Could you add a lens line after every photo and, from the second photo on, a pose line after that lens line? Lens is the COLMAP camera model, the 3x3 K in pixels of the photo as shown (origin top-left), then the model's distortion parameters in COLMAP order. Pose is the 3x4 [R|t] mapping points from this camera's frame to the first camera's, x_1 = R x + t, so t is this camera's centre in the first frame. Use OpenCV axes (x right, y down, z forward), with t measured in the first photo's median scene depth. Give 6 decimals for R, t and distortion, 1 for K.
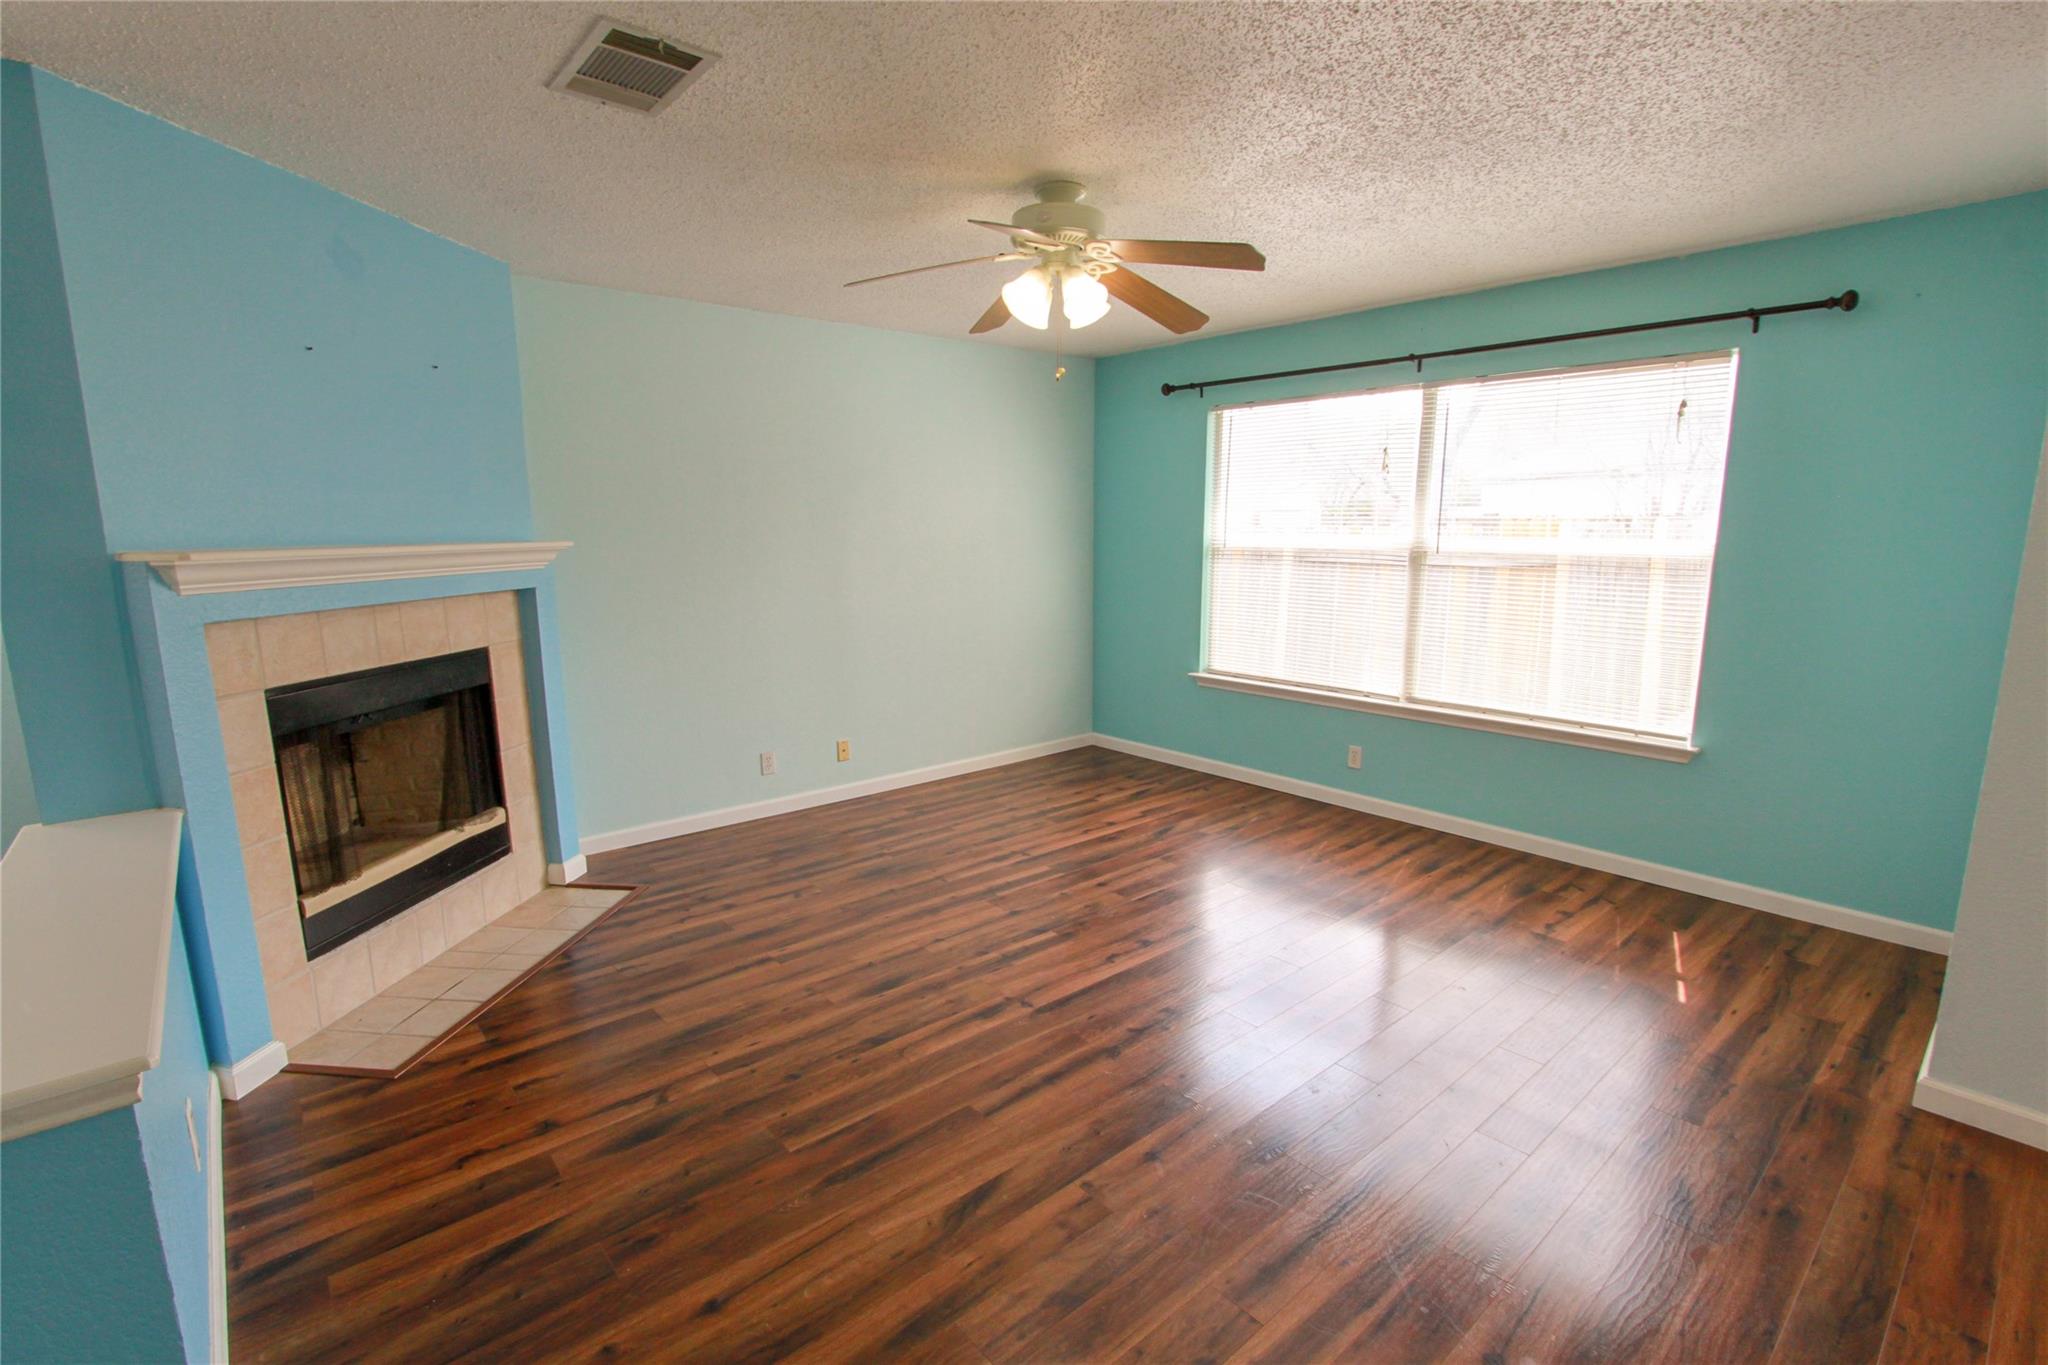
lens RADIAL K [[940.4, 0, 1019.6], [0, 940.4, 691.0], [0, 0, 1]] dist [-0.023442, 0.004382]
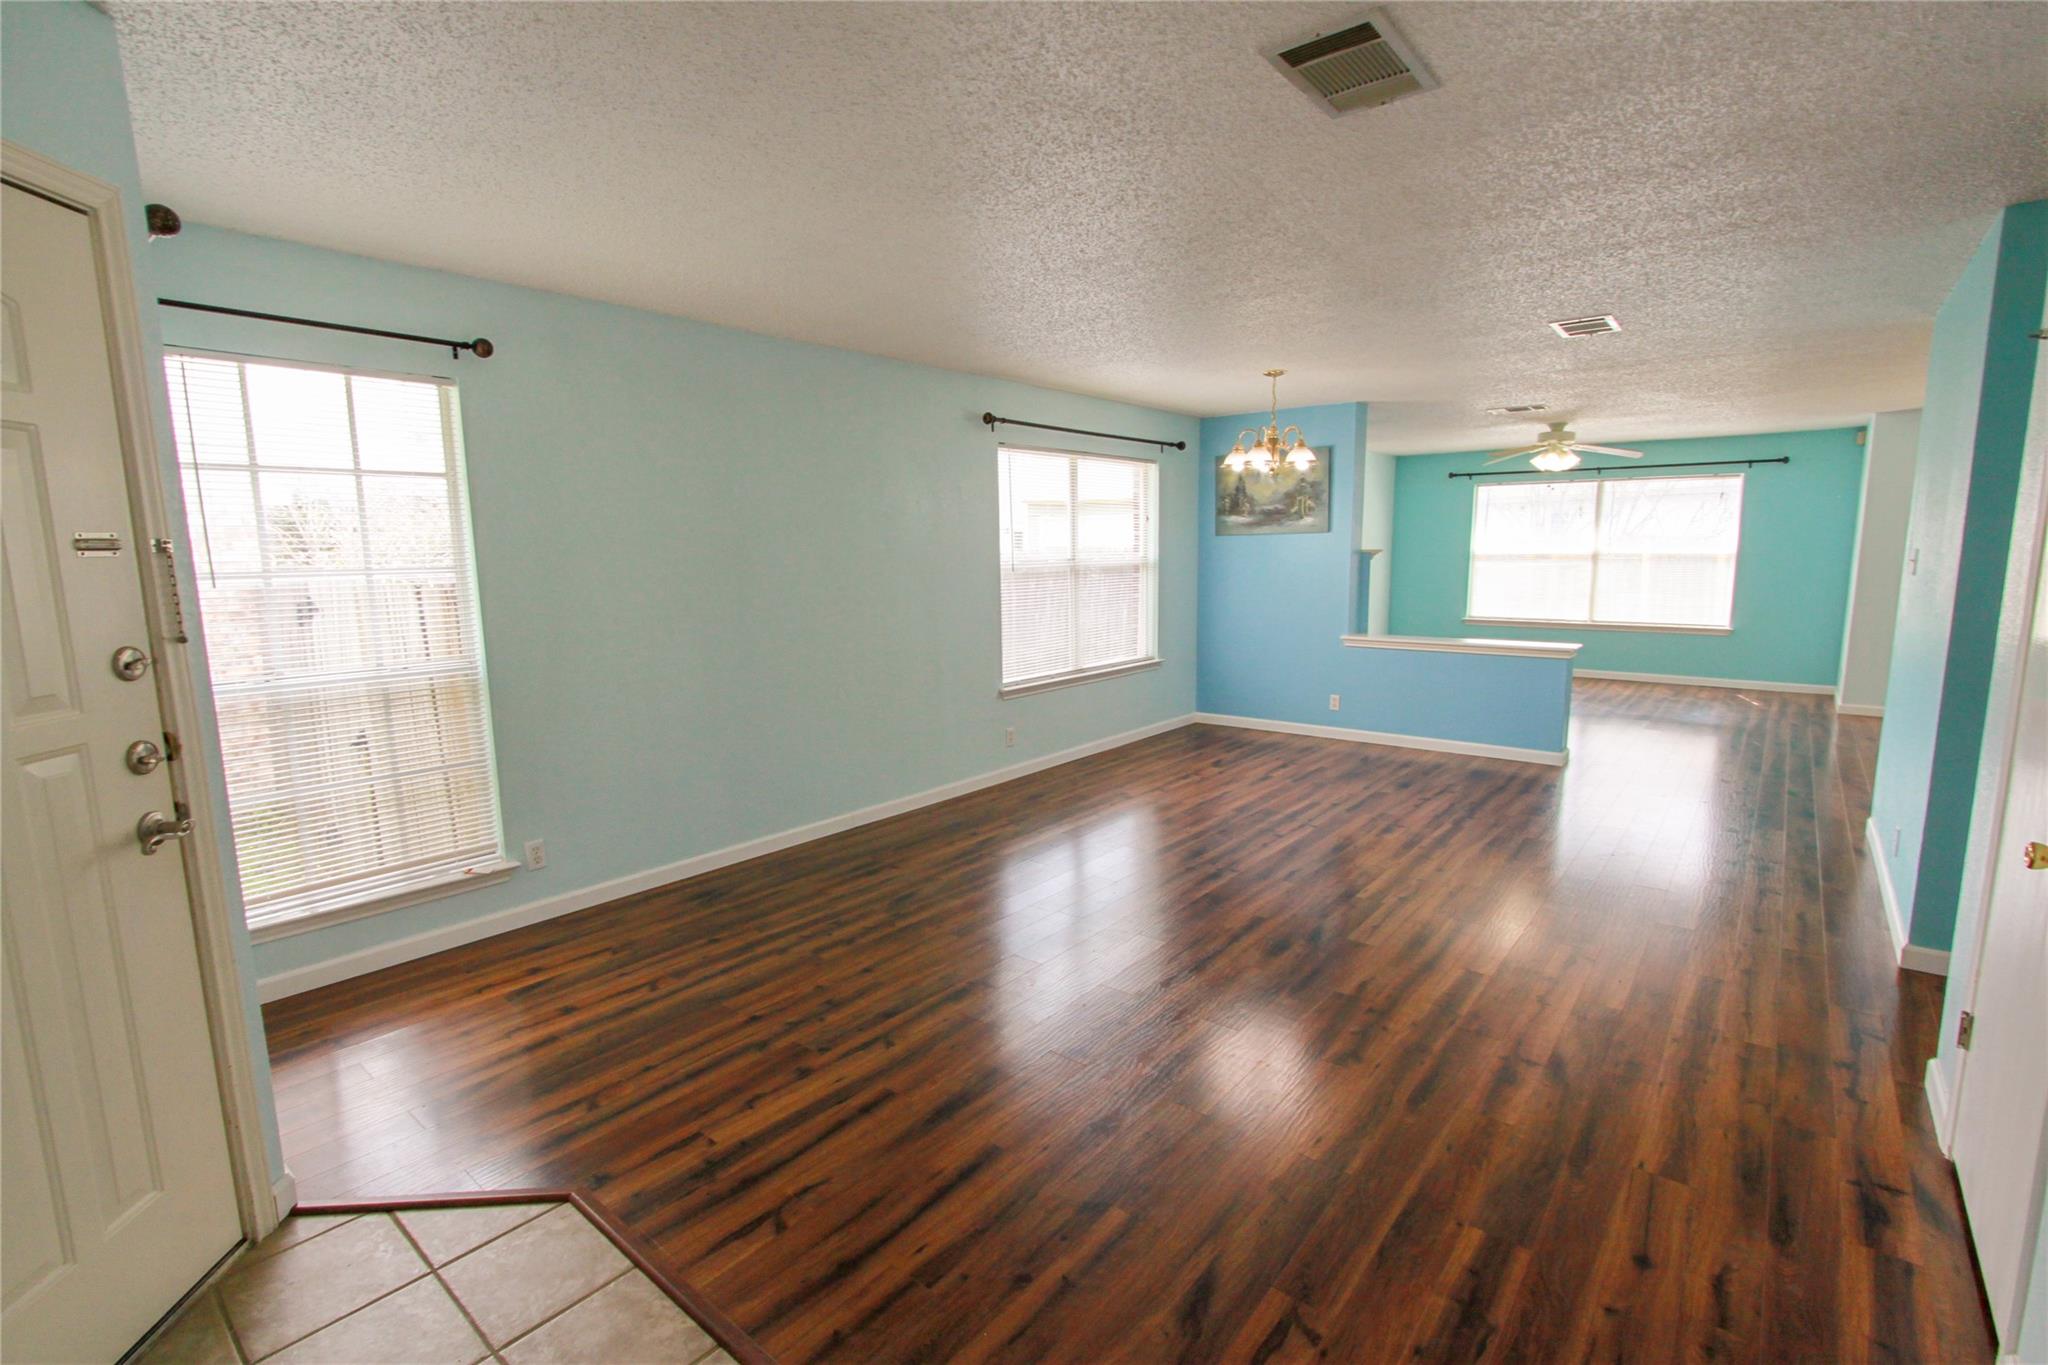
lens RADIAL K [[940.4, 0, 1019.6], [0, 940.4, 691.0], [0, 0, 1]] dist [-0.023442, 0.004382]
pose [[0.985549, -0.031932, 0.166354, -1.630835], [0.036163, 0.999093, -0.022466, 0.220751], [-0.165486, 0.028158, 0.985810, -1.186567]]
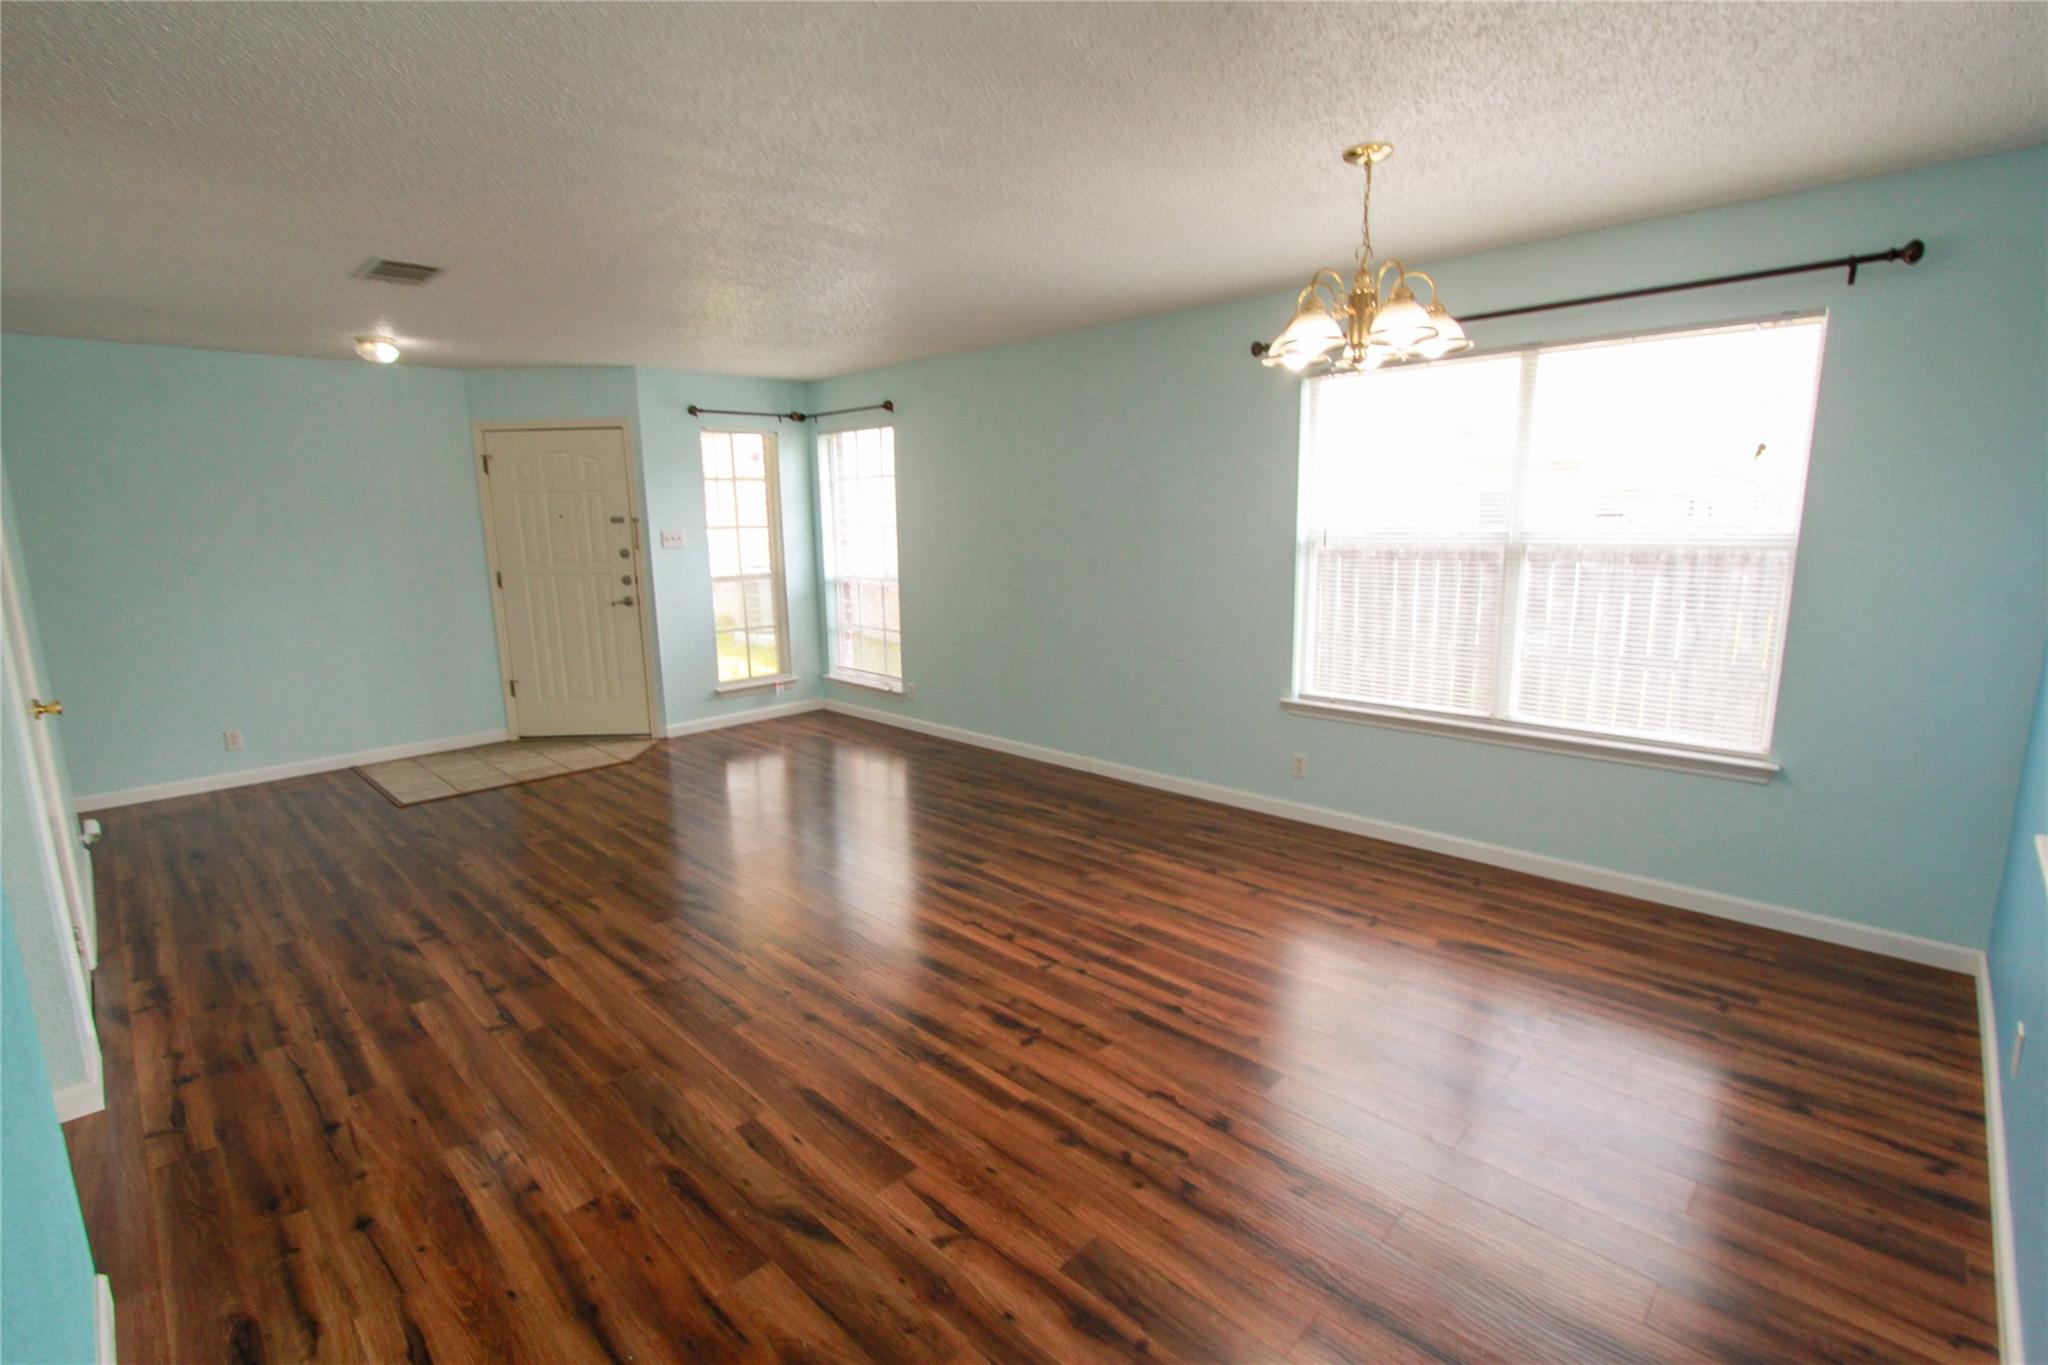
lens RADIAL K [[940.4, 0, 1019.6], [0, 940.4, 691.0], [0, 0, 1]] dist [-0.023442, 0.004382]
pose [[0.079099, 0.188523, -0.978878, -0.188085], [-0.158715, 0.971811, 0.174337, 0.007216], [0.984151, 0.141573, 0.106790, -0.055946]]
